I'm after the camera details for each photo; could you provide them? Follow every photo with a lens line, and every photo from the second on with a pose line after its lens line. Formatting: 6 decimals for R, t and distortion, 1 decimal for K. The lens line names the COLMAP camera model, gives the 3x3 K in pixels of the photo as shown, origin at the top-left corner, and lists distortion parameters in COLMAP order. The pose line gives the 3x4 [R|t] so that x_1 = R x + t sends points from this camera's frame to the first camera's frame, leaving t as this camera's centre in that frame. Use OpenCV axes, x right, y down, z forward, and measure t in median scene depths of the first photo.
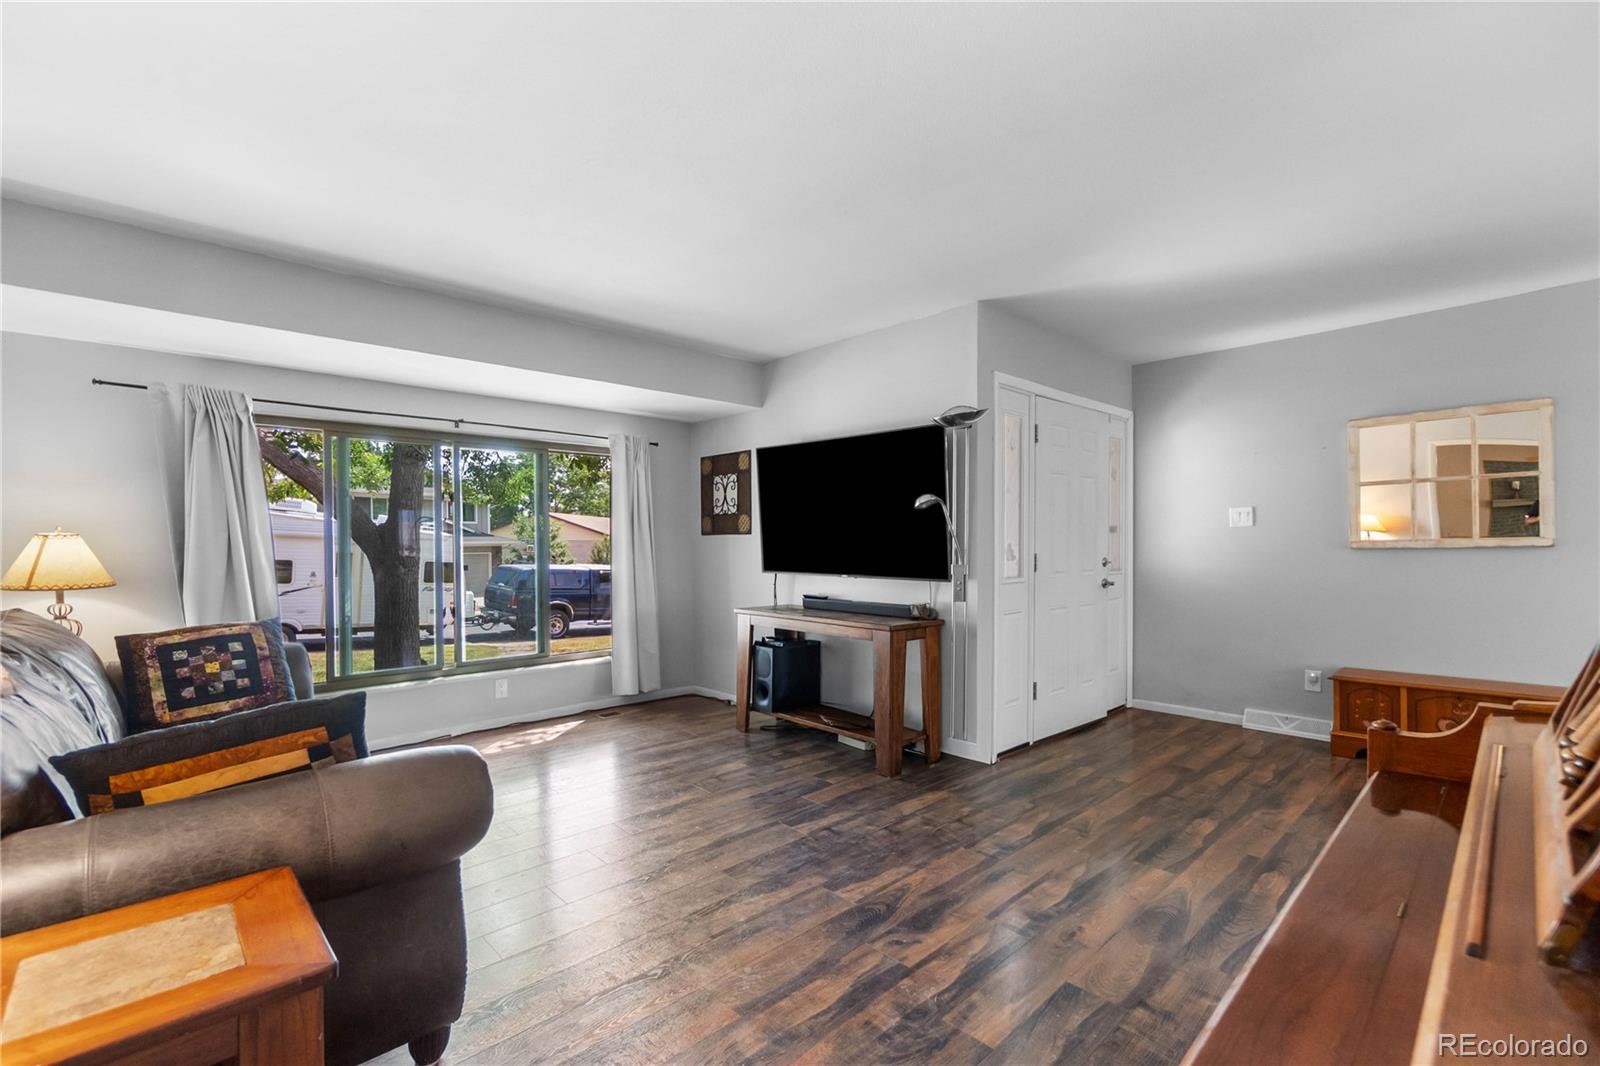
lens RADIAL K [[707.4, 0, 804.8], [0, 707.4, 555.8], [0, 0, 1]] dist [0.000865, -0.000173]
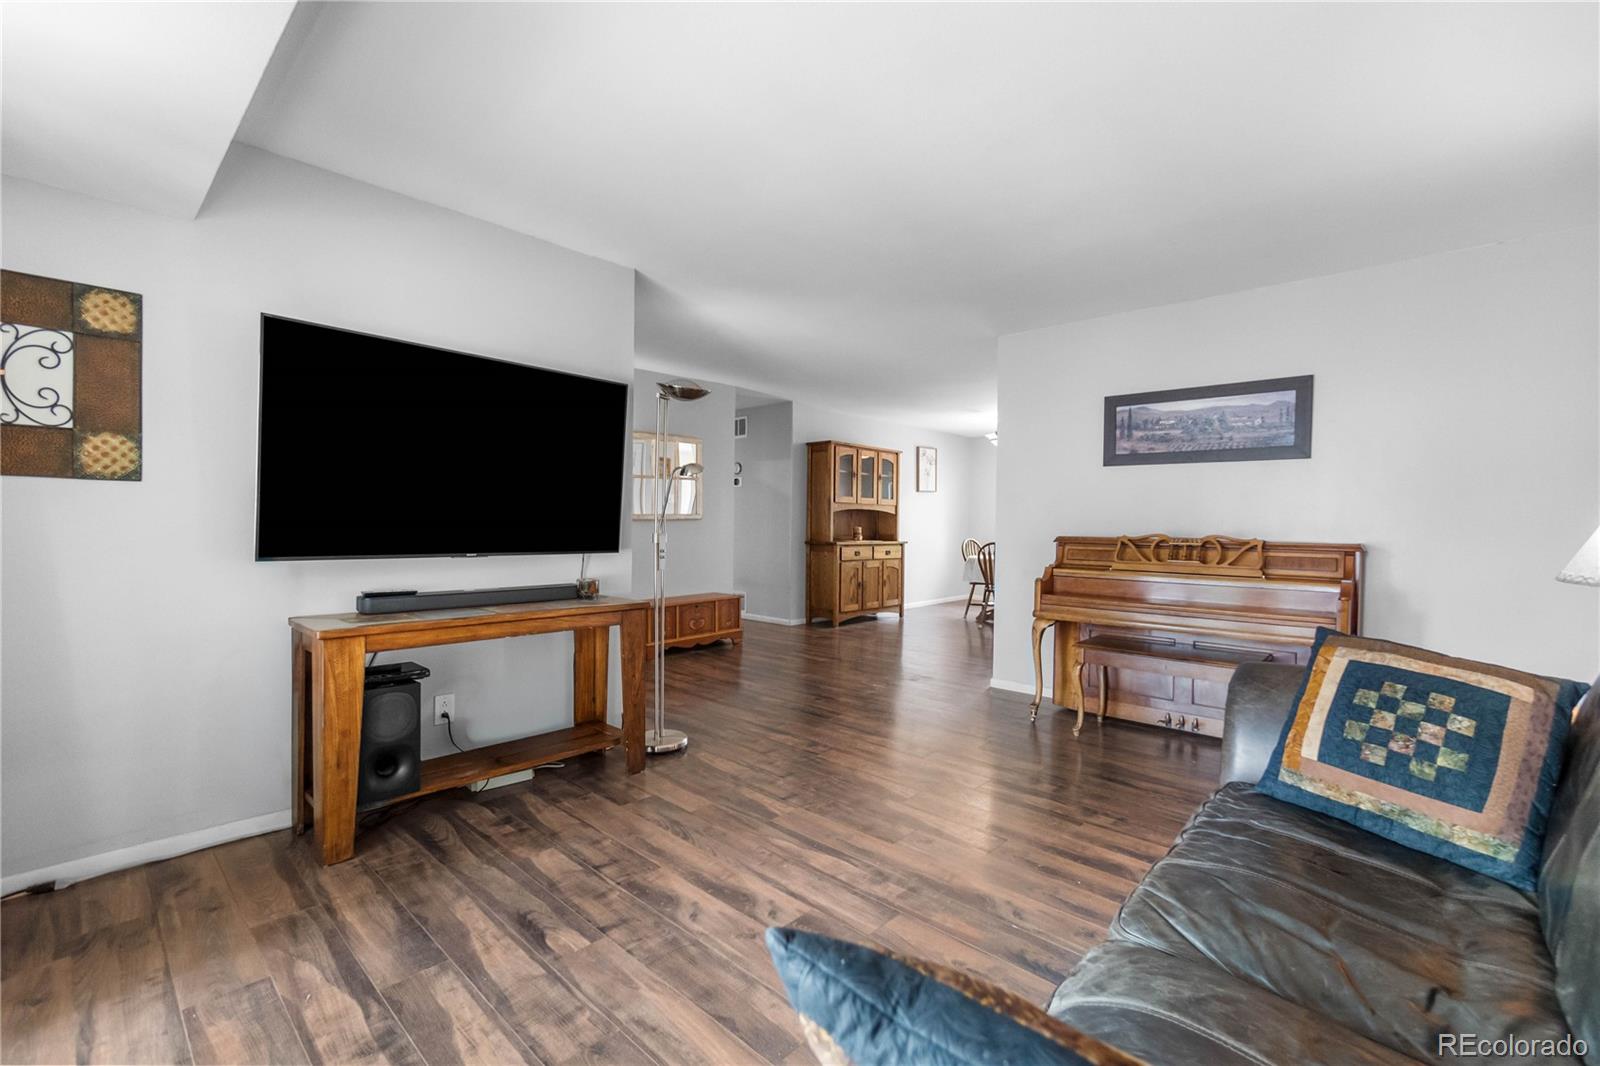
lens RADIAL K [[676.6, 0, 805.7], [0, 676.6, 526.5], [0, 0, 1]] dist [-0.001616, -0.000205]
pose [[-0.066828, -0.005034, 0.997752, -0.748377], [0.005404, 0.999971, 0.005408, -0.001853], [-0.997750, 0.005753, -0.066799, 0.842525]]
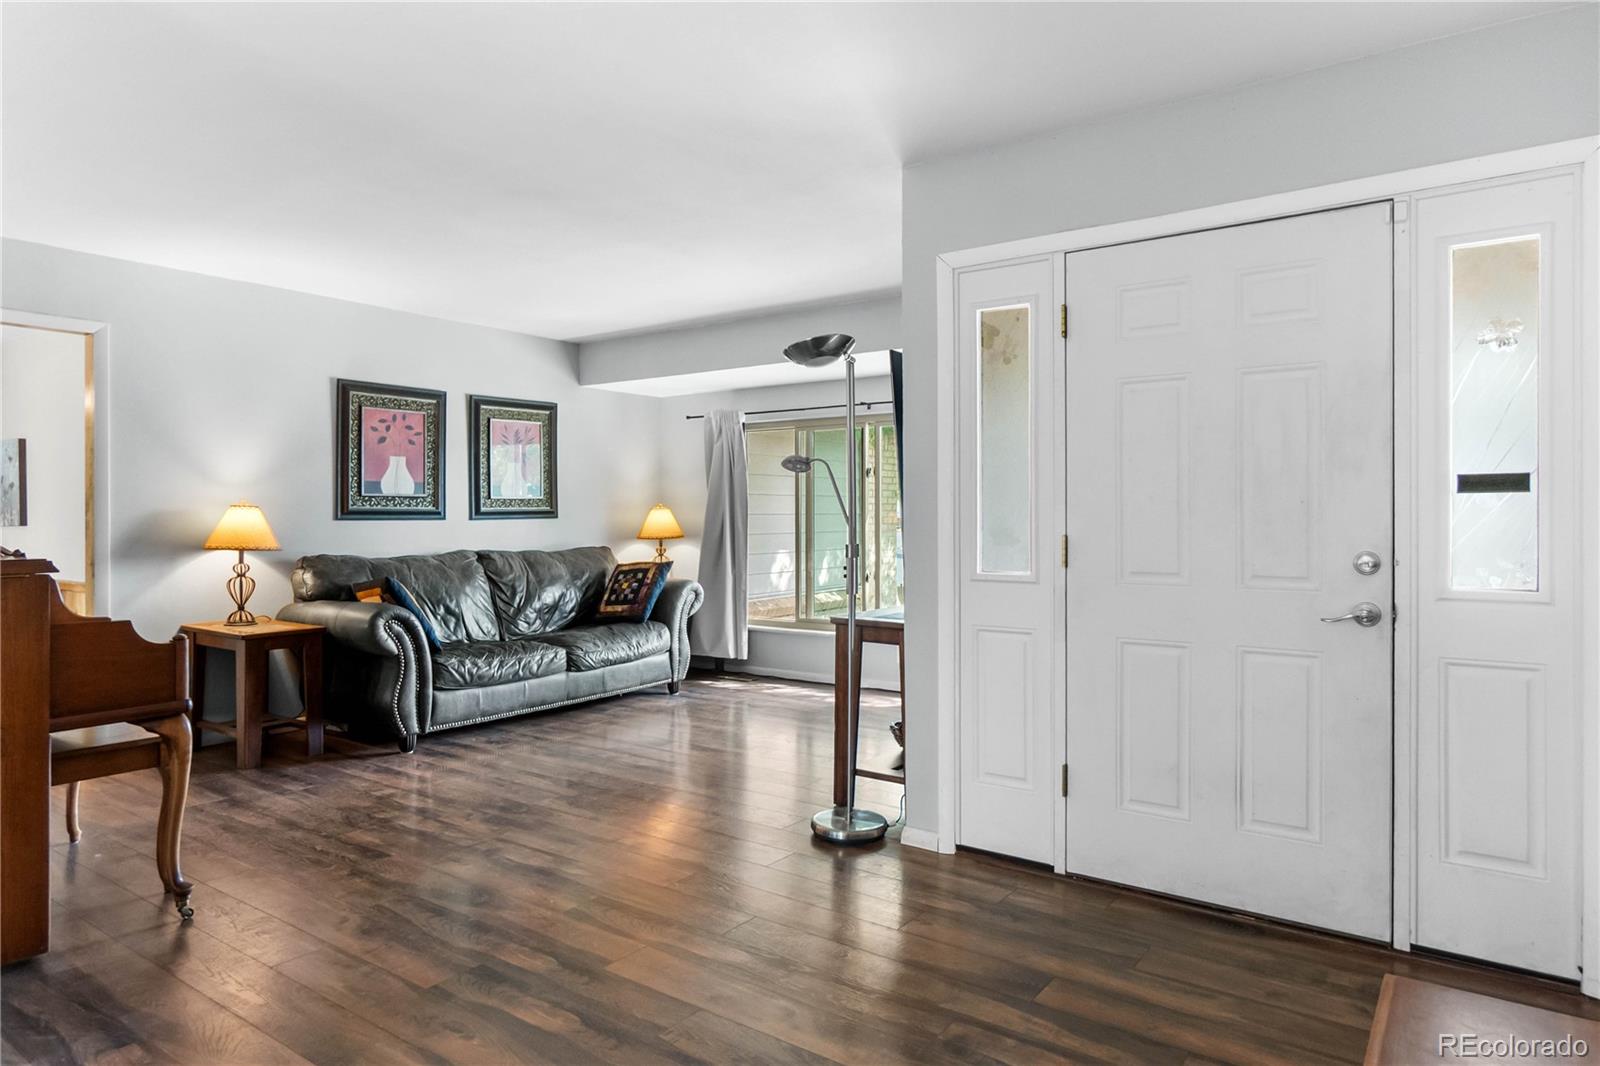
lens RADIAL K [[975.1, 0, 796.6], [0, 975.1, 524.3], [0, 0, 1]] dist [0.003014, 0.000342]
pose [[0.176936, 0.013266, -0.984133, 1.224720], [-0.017072, 0.999800, 0.010408, -0.018998], [0.984074, 0.014959, 0.177127, 0.763069]]
